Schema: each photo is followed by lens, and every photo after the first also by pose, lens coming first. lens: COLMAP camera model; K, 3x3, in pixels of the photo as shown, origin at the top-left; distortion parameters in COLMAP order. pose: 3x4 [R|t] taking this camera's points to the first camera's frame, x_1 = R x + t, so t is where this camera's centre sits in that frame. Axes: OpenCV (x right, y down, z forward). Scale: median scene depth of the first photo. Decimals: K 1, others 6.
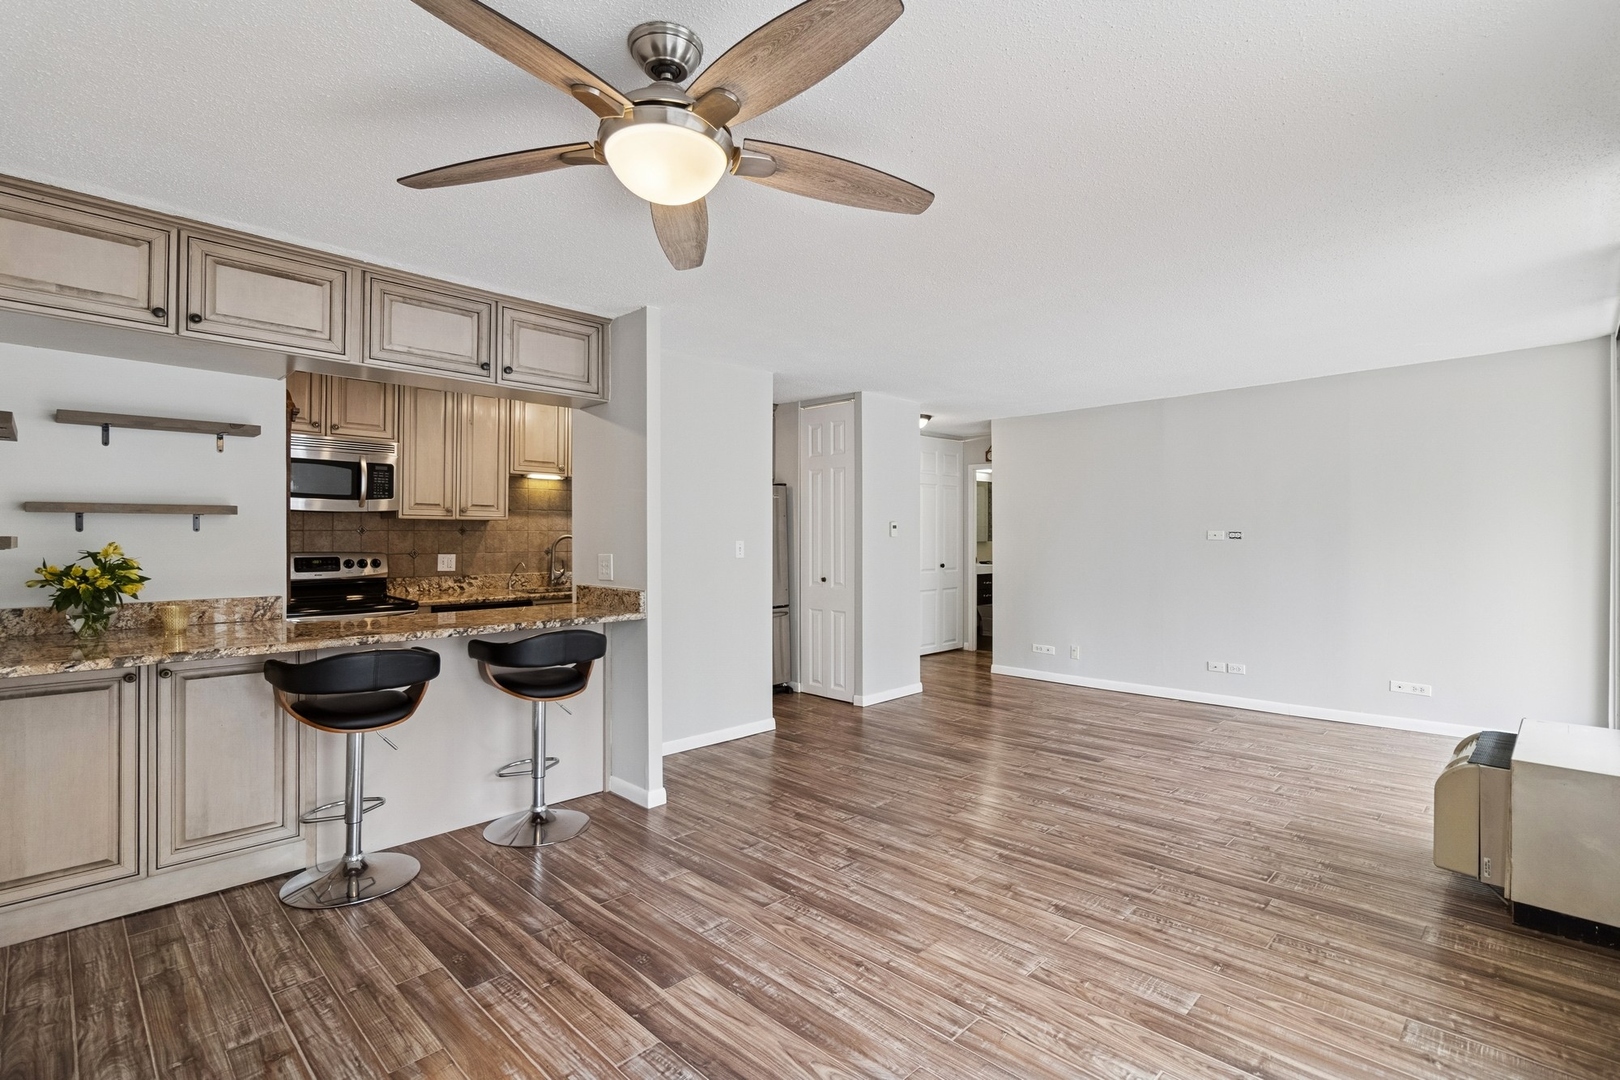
lens RADIAL K [[752.3, 0, 804.8], [0, 752.3, 545.6], [0, 0, 1]] dist [0.009553, -0.001719]
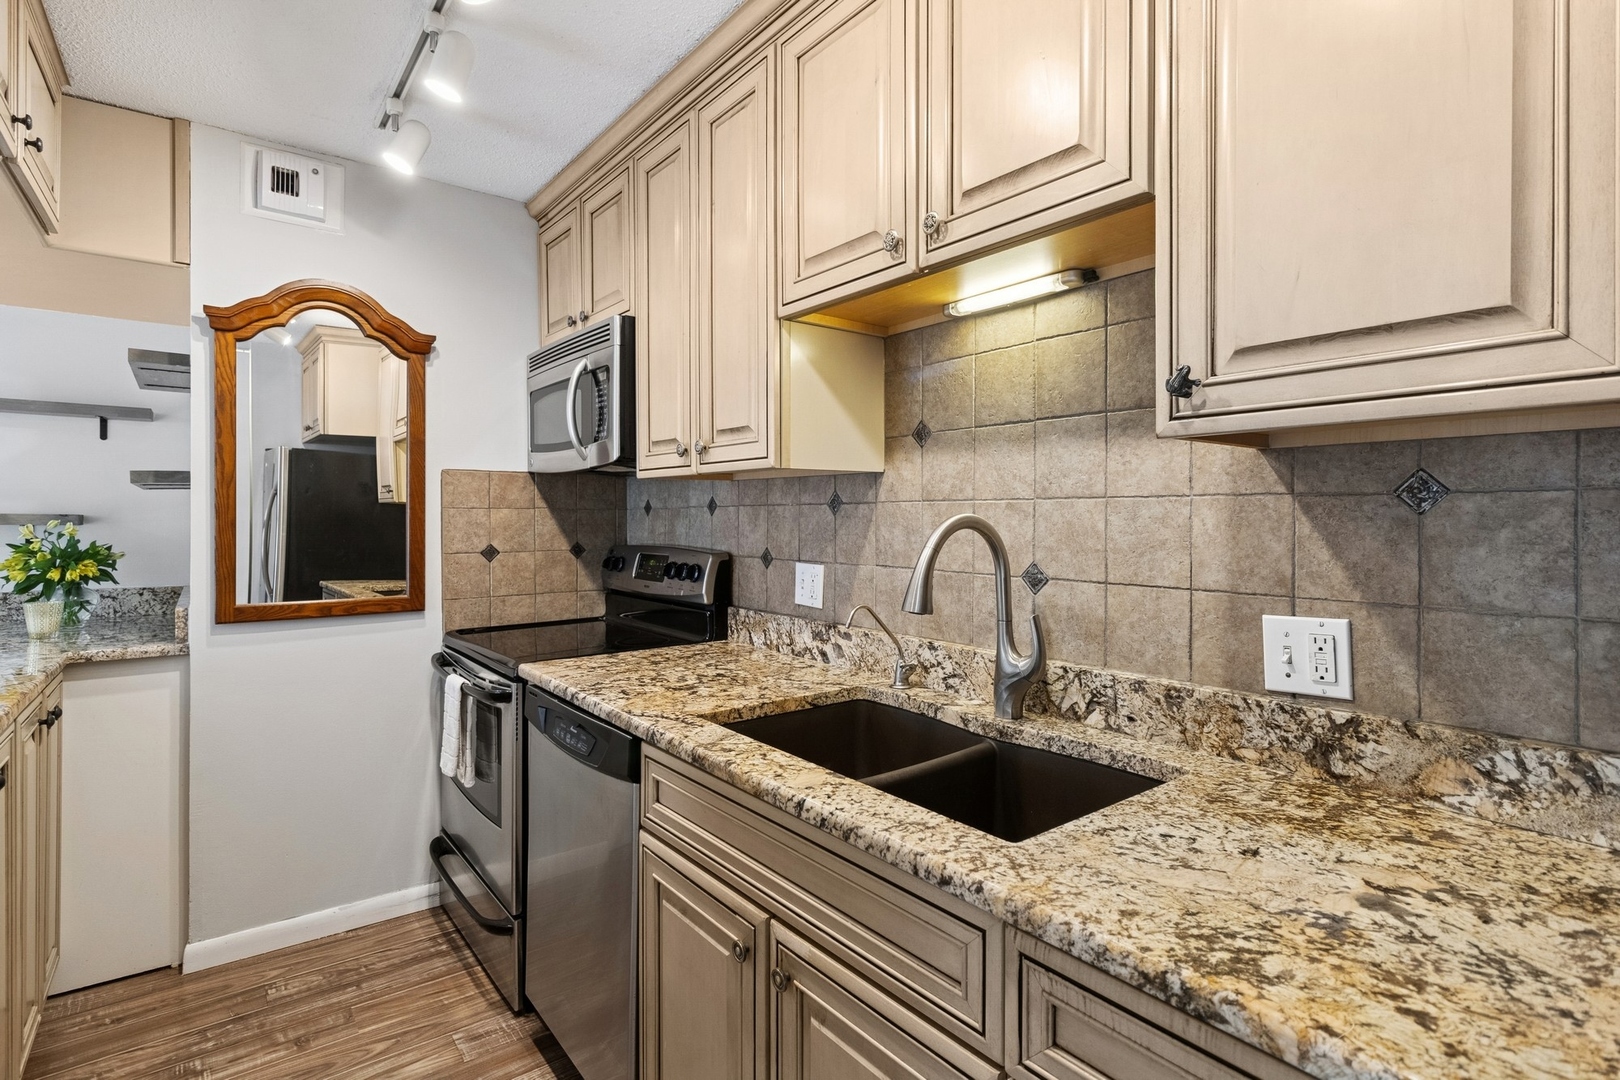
lens RADIAL K [[789.4, 0, 808.7], [0, 789.4, 518.1], [0, 0, 1]] dist [-0.002469, 0.000666]
pose [[-0.124441, -0.002573, -0.992224, -0.105880], [-0.017912, 0.999840, -0.000346, -0.019727], [0.992065, 0.017729, -0.124467, 1.713338]]
